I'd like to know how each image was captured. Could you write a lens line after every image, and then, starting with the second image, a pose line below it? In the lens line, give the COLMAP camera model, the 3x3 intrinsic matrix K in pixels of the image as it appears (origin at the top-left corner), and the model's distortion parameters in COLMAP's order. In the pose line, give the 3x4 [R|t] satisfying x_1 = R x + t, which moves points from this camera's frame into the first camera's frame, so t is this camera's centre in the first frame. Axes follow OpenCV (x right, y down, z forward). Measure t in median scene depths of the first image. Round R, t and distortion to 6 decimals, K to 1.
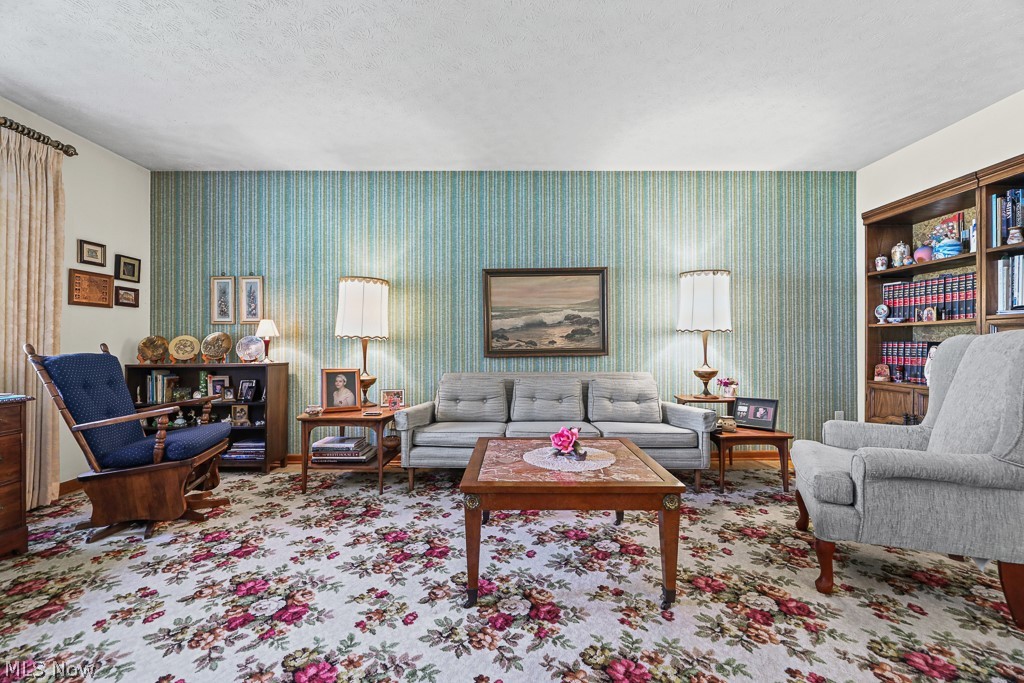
lens RADIAL K [[423.7, 0, 516.3], [0, 423.7, 337.4], [0, 0, 1]] dist [0.002019, -0.002660]
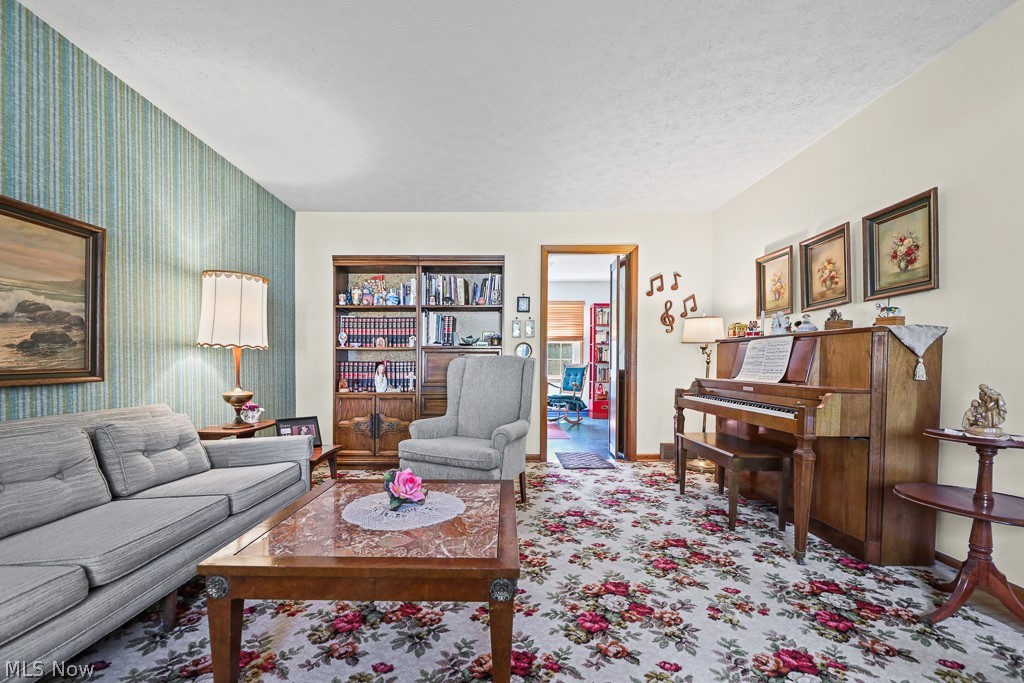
lens RADIAL K [[423.7, 0, 528.6], [0, 423.7, 367.8], [0, 0, 1]] dist [0.002019, -0.002660]
pose [[-0.022788, -0.005888, 0.999723, -0.376075], [-0.007574, 0.999955, 0.005717, 0.015854], [-0.999712, -0.007442, -0.022832, 0.429837]]
